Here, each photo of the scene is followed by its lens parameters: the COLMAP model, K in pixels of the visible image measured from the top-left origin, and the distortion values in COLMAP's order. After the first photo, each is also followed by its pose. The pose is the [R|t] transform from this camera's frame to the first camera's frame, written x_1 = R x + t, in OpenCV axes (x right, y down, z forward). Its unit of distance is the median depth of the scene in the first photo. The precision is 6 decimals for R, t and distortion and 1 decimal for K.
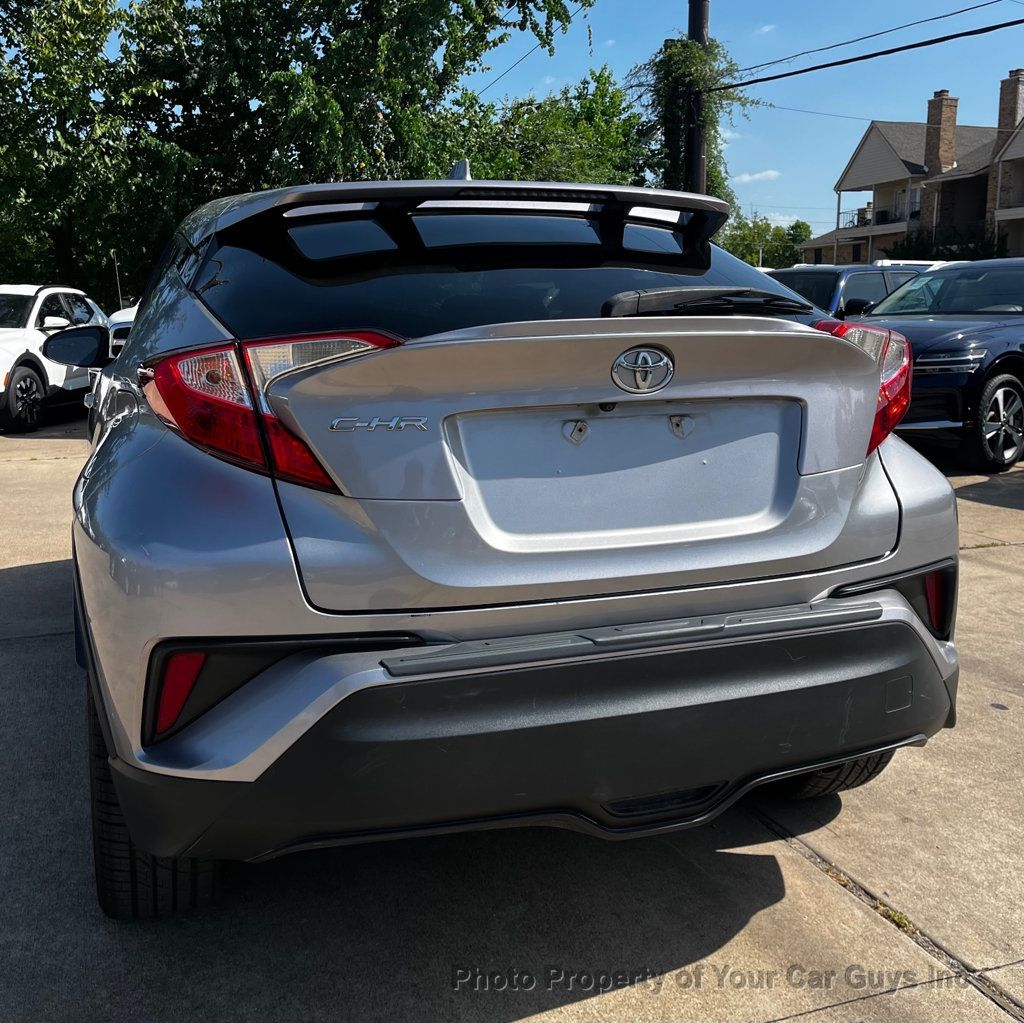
lens RADIAL K [[1094.7, 0, 516.8], [0, 1094.7, 514.6], [0, 0, 1]] dist [0.023588, 0.005567]
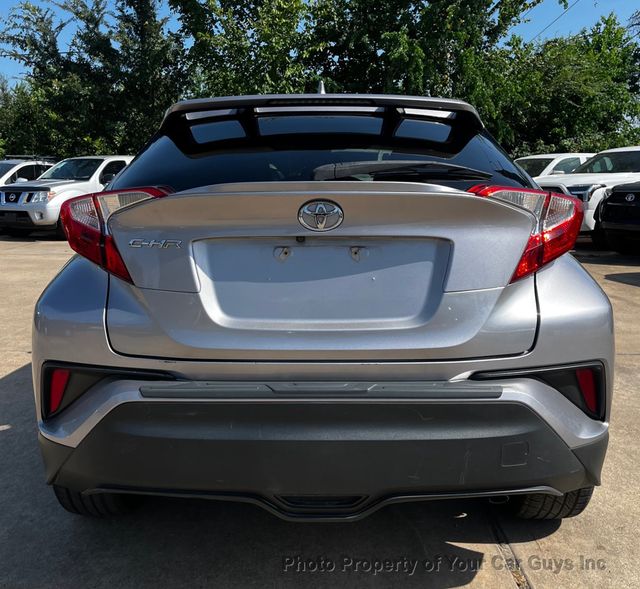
lens RADIAL K [[661.8, 0, 320.0], [0, 661.8, 294.5], [0, 0, 1]] dist [0.014334, 0.012397]
pose [[0.937799, 0.068908, -0.340271, 0.306535], [-0.070429, 0.997486, 0.007896, -0.021434], [0.339960, 0.016560, 0.940294, 0.099589]]
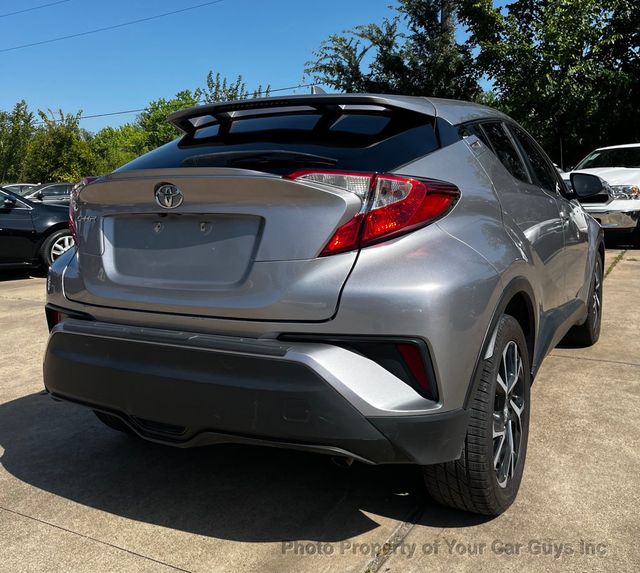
lens RADIAL K [[649.5, 0, 321.7], [0, 649.5, 269.1], [0, 0, 1]] dist [0.030011, -0.014414]
pose [[0.660176, 0.089181, -0.745798, 0.813190], [-0.120602, 0.992629, 0.011940, -0.037034], [0.741365, 0.082062, 0.666066, 0.321262]]
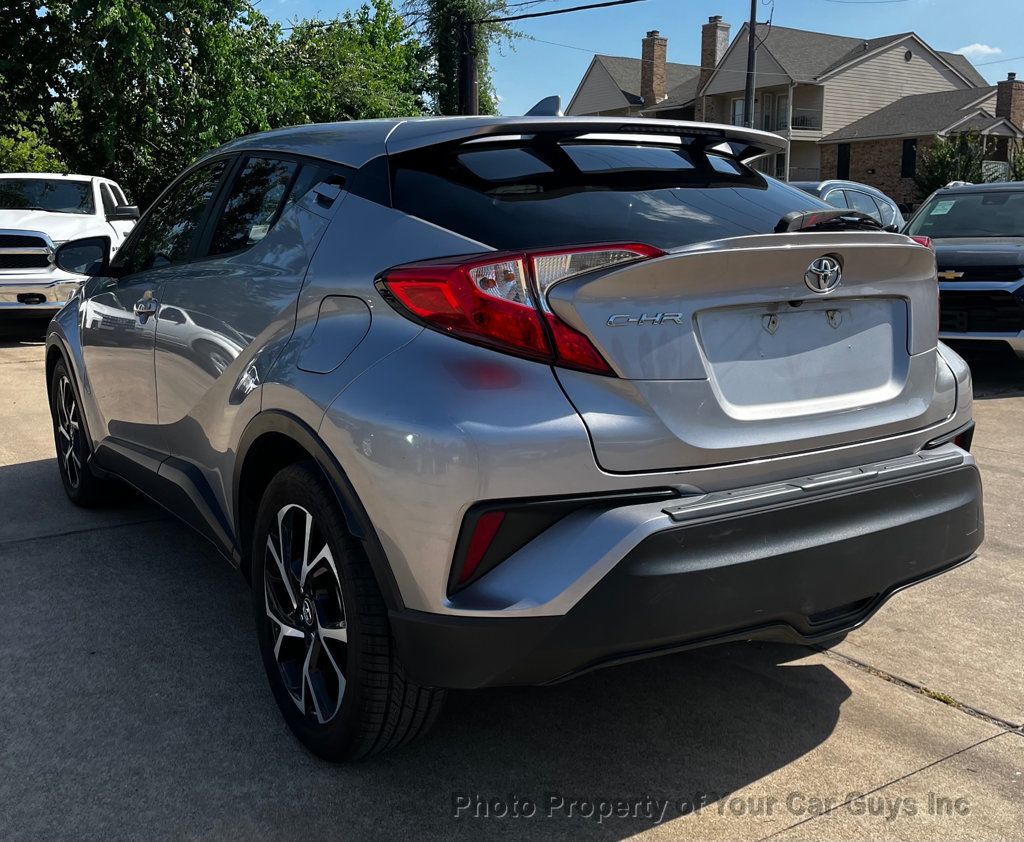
lens RADIAL K [[1031.0, 0, 512.0], [0, 1031.0, 421.0], [0, 0, 1]] dist [0.023022, 0.004888]
pose [[0.973426, -0.035377, 0.226254, -0.365801], [0.034129, 0.999373, 0.009427, 0.010807], [-0.226445, -0.001455, 0.974023, -0.064855]]
